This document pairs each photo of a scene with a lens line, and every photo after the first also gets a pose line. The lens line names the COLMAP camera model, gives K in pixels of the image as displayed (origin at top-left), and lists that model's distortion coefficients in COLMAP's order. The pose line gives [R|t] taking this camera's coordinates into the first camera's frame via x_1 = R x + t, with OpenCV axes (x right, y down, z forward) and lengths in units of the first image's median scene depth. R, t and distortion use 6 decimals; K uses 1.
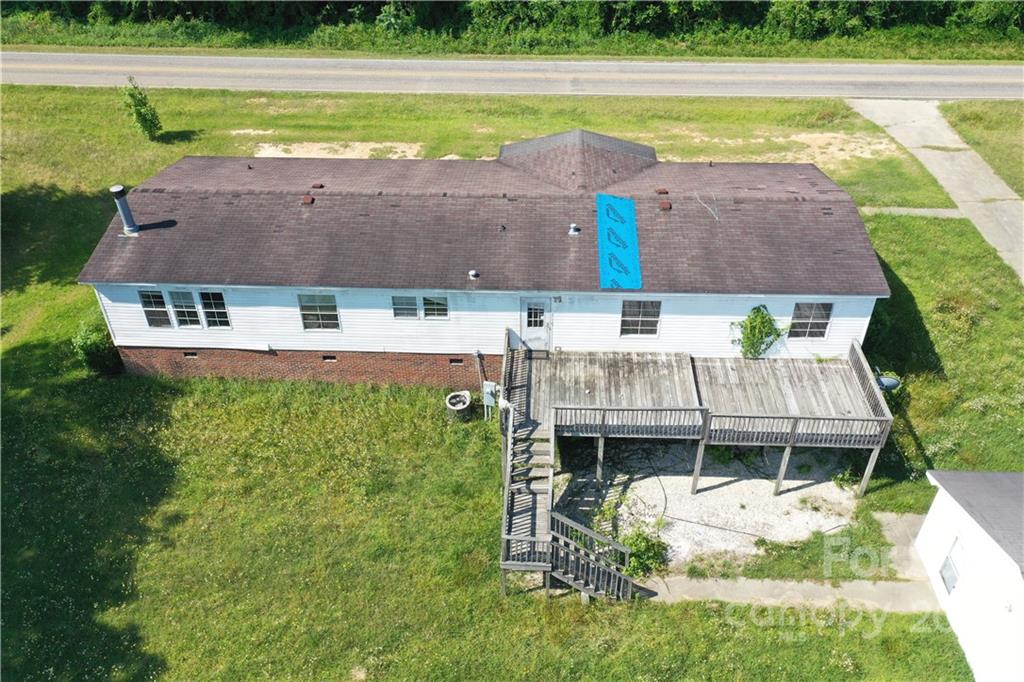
lens RADIAL K [[814.7, 0, 514.5], [0, 814.7, 335.5], [0, 0, 1]] dist [0.009229, 0.004369]
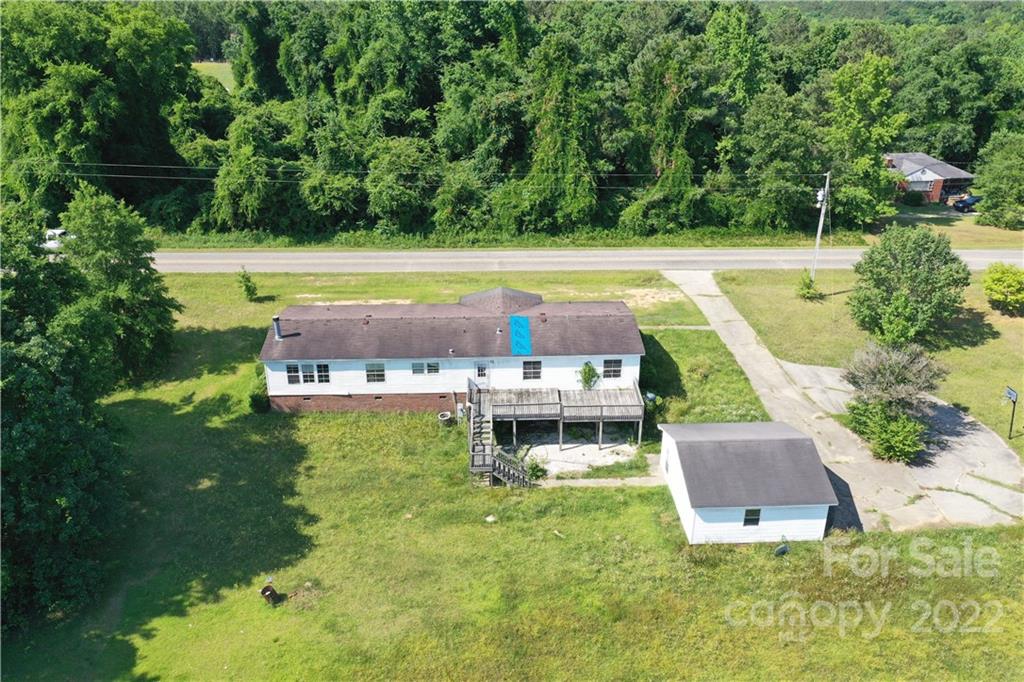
lens RADIAL K [[814.7, 0, 514.5], [0, 814.7, 335.5], [0, 0, 1]] dist [0.009229, 0.004369]
pose [[0.996984, -0.026002, 0.073121, -0.039208], [0.041158, 0.975938, -0.214128, 0.326416], [-0.065794, 0.216491, 0.974065, -1.014518]]
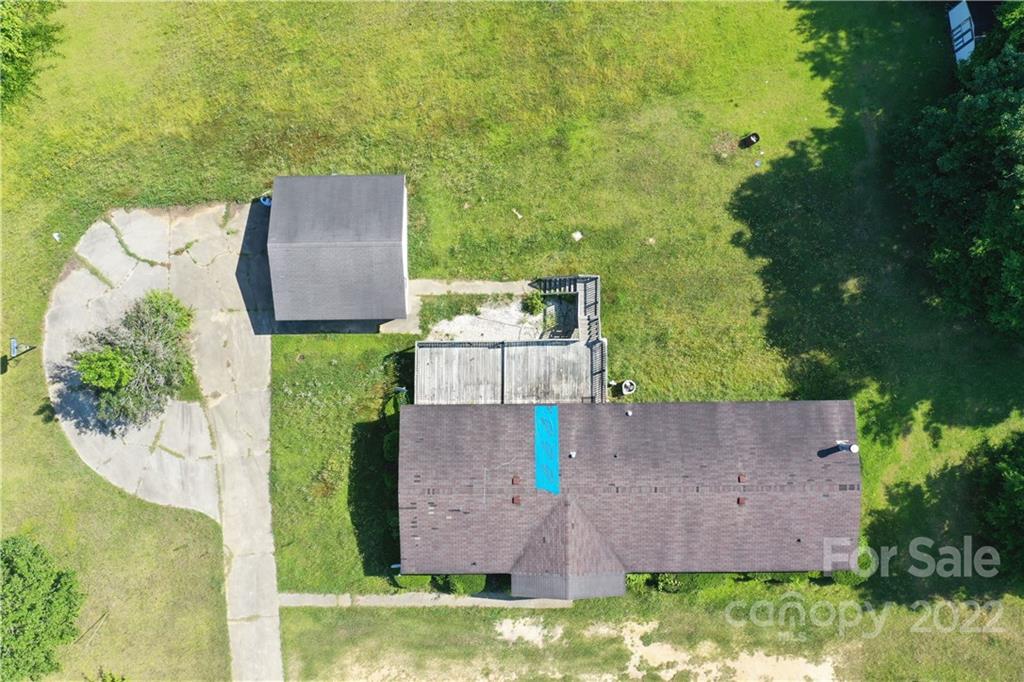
lens RADIAL K [[776.8, 0, 508.7], [0, 776.8, 337.1], [0, 0, 1]] dist [0.003869, 0.002529]
pose [[-0.998787, 0.046467, 0.016276, 0.168099], [-0.013711, -0.580007, 0.814496, -1.287388], [0.047287, 0.813285, 0.579940, -0.118838]]
